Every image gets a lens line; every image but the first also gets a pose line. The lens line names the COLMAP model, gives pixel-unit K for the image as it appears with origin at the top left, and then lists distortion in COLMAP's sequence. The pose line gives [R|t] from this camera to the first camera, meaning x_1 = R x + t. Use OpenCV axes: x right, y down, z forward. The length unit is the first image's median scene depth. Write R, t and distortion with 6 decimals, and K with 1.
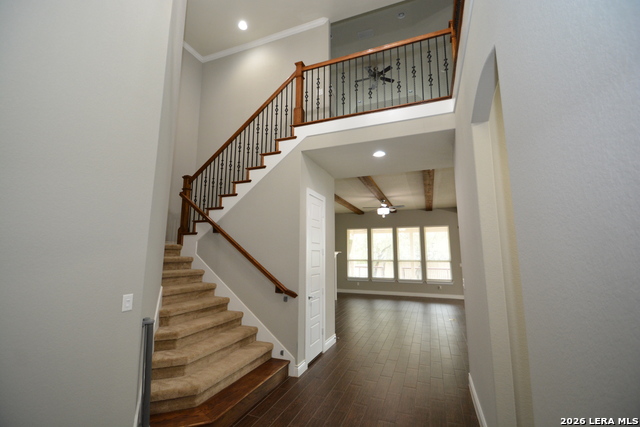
lens RADIAL K [[280.4, 0, 316.6], [0, 280.4, 211.5], [0, 0, 1]] dist [0.015396, -0.016167]
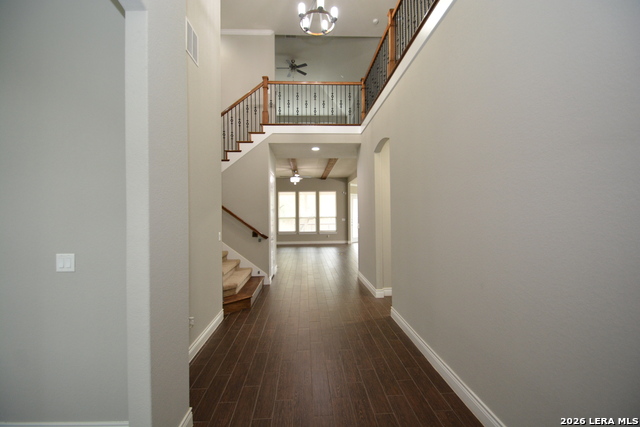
lens RADIAL K [[280.4, 0, 316.6], [0, 280.4, 211.5], [0, 0, 1]] dist [0.015396, -0.016167]
pose [[0.912269, -0.007340, 0.409527, -0.402097], [-0.051422, 0.989876, 0.132292, -0.063666], [-0.406352, -0.141744, 0.902655, -0.456801]]
